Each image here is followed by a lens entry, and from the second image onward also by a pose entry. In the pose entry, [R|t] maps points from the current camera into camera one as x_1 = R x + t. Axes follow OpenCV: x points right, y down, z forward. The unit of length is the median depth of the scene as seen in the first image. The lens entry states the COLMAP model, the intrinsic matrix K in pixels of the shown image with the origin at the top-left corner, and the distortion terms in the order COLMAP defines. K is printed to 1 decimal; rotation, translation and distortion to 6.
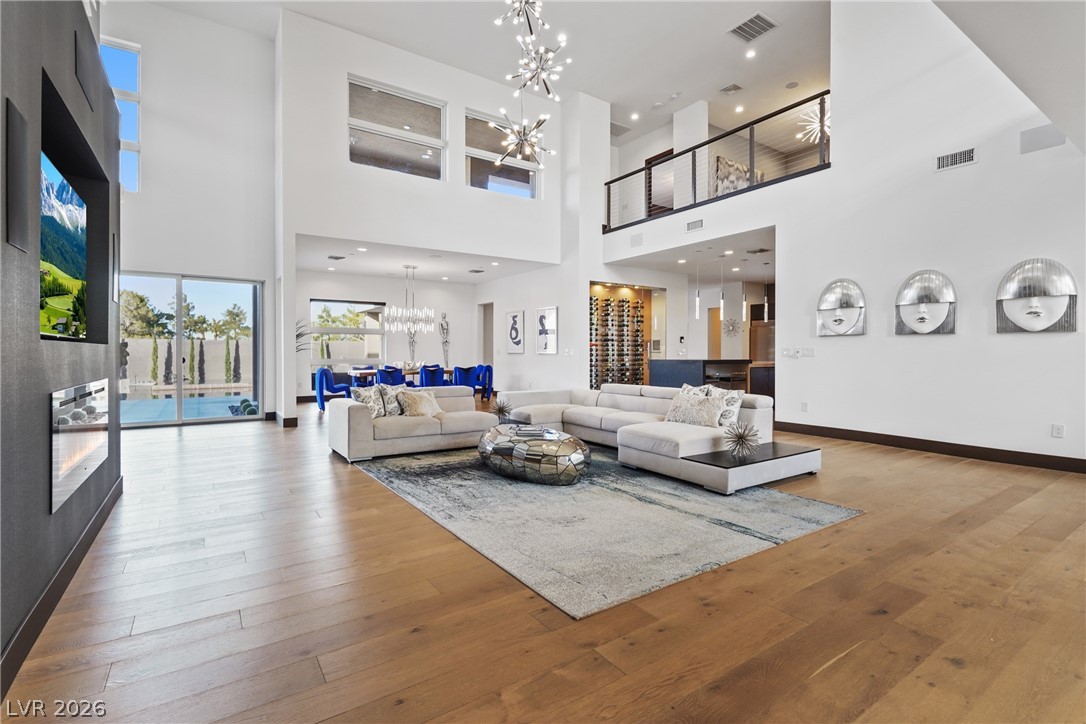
lens RADIAL K [[499.8, 0, 541.9], [0, 499.8, 355.2], [0, 0, 1]] dist [-0.000146, -0.000075]
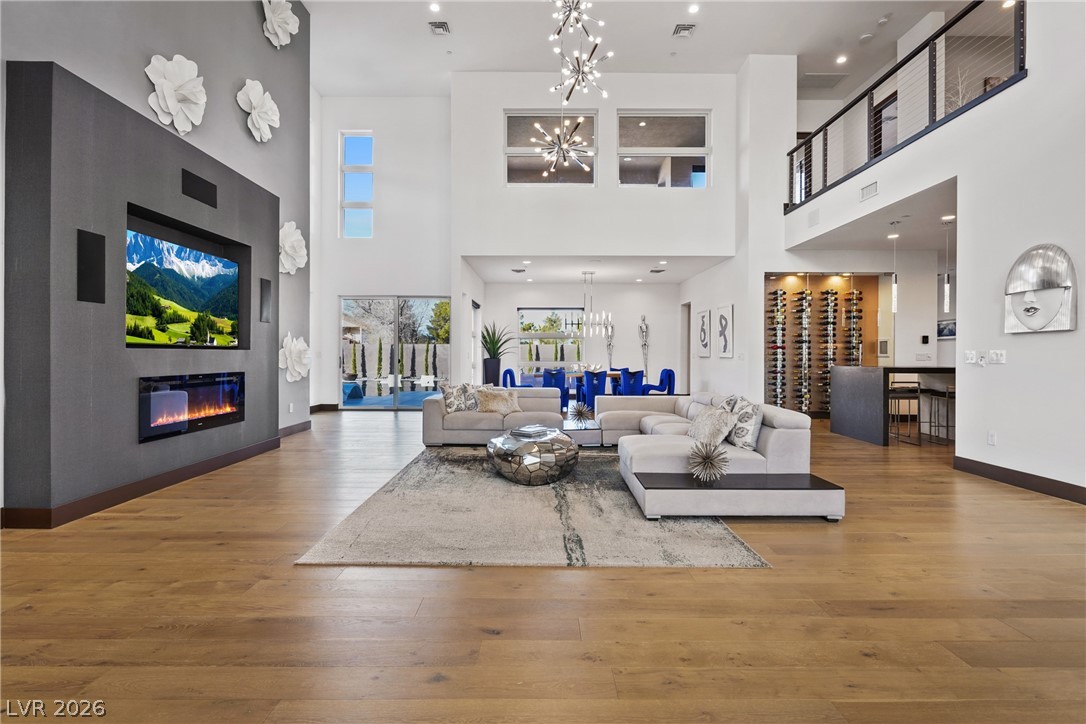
lens RADIAL K [[524.3, 0, 543.0], [0, 524.3, 362.0], [0, 0, 1]] dist [-0.002167, -0.000380]
pose [[0.831599, 0.011005, -0.555267, 0.345738], [-0.006774, 0.999930, 0.009674, -0.002717], [0.555335, -0.004283, 0.831616, 0.059774]]
